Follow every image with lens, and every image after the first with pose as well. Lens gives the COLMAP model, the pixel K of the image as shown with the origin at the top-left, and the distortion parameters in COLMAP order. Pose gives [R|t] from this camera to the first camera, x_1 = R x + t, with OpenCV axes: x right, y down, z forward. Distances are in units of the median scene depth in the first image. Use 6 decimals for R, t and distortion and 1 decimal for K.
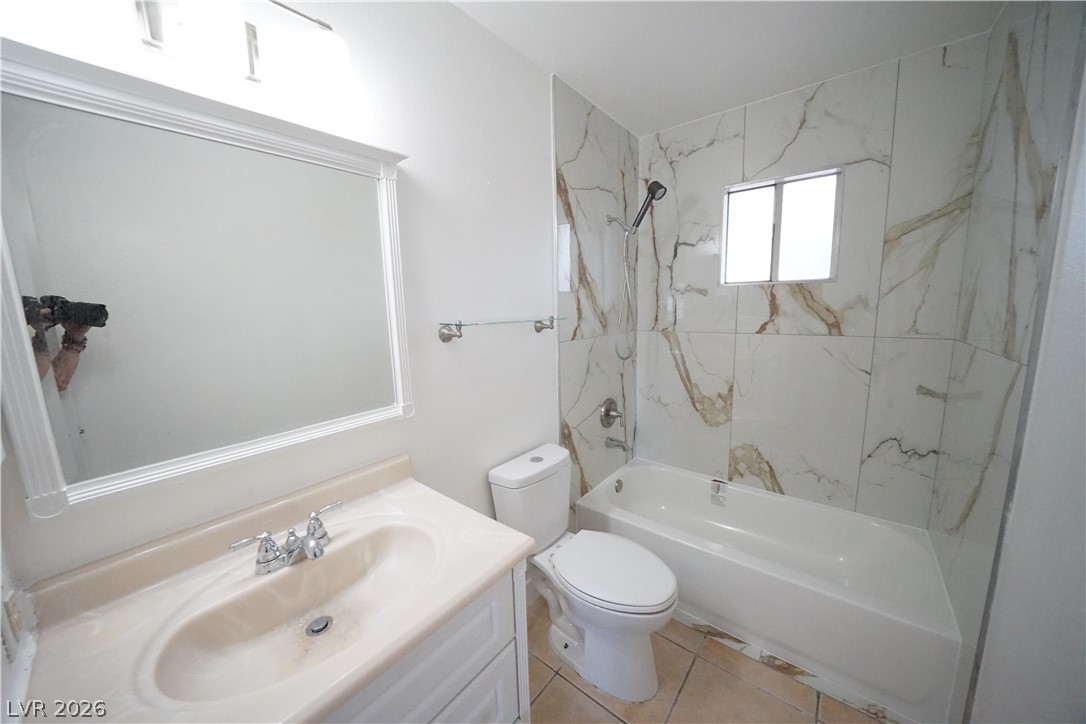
lens RADIAL K [[373.6, 0, 542.2], [0, 373.6, 360.9], [0, 0, 1]] dist [-0.029679, 0.003542]
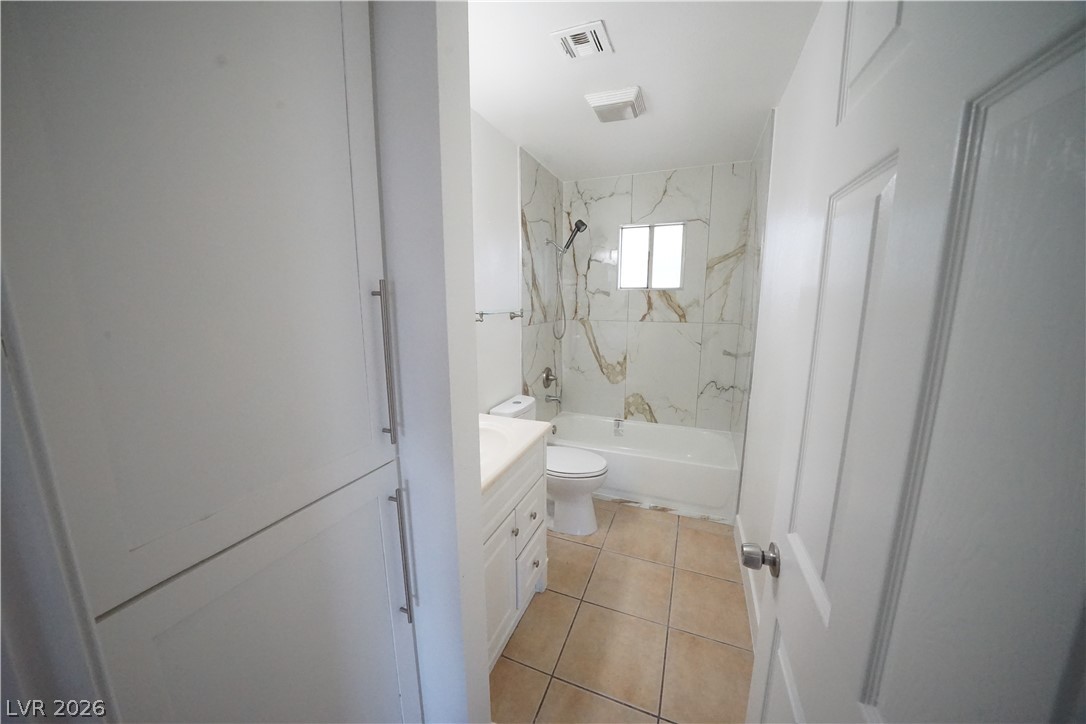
lens RADIAL K [[373.6, 0, 542.2], [0, 373.6, 360.9], [0, 0, 1]] dist [-0.029679, 0.003542]
pose [[0.955418, -0.029201, 0.293807, -0.294279], [0.022974, 0.999433, 0.024623, 0.046802], [-0.294360, -0.016775, 0.955547, -0.400950]]
